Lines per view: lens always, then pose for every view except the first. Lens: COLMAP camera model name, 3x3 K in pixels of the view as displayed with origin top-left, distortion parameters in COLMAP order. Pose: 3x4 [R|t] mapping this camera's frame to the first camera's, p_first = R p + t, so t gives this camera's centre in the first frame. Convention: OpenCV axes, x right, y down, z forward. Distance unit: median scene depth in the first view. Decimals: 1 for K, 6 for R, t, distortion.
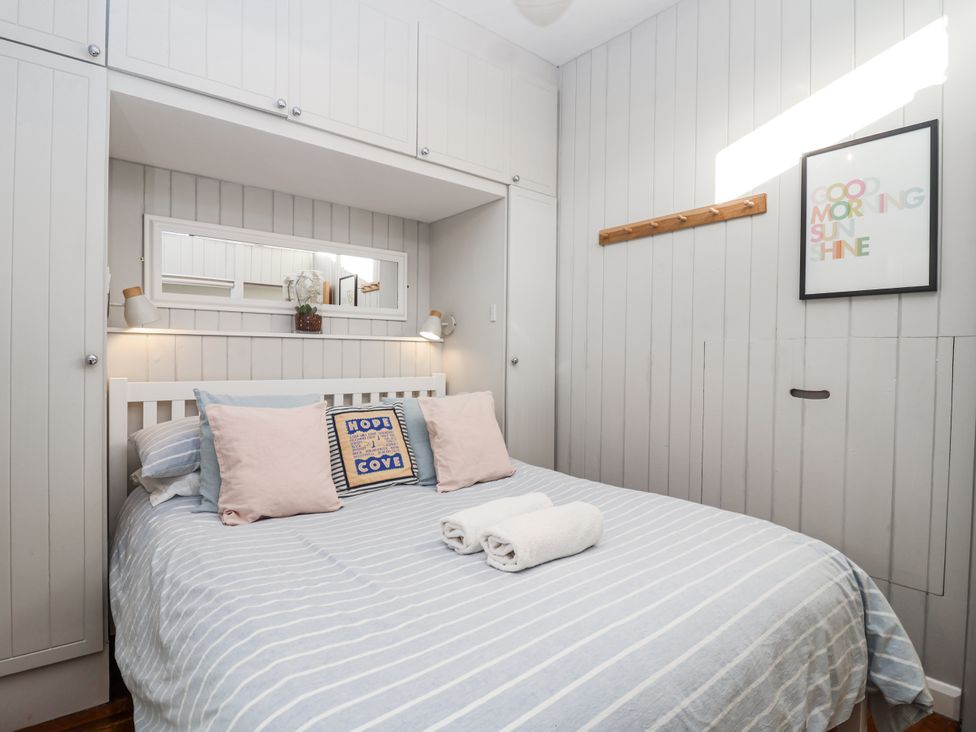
lens RADIAL K [[510.1, 0, 484.4], [0, 510.1, 362.4], [0, 0, 1]] dist [0.002870, -0.013500]
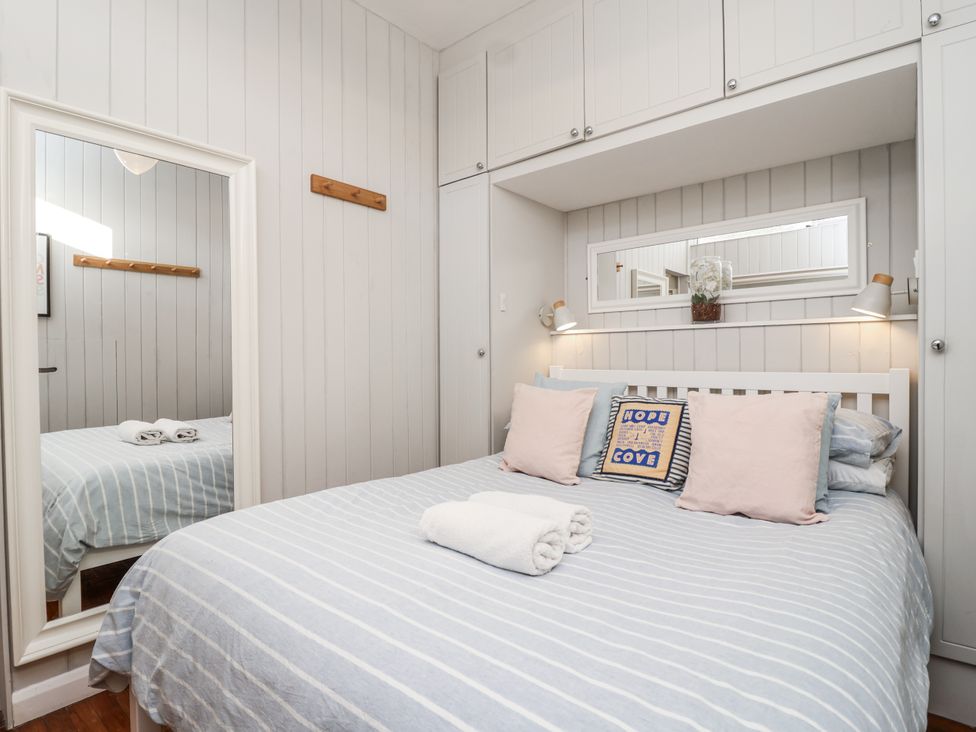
lens RADIAL K [[510.1, 0, 484.4], [0, 510.1, 362.4], [0, 0, 1]] dist [0.002870, -0.013500]
pose [[0.182138, 0.000537, -0.983273, 0.660531], [-0.000652, 1.000000, 0.000426, 0.020266], [0.983273, 0.000564, 0.182138, 0.534153]]
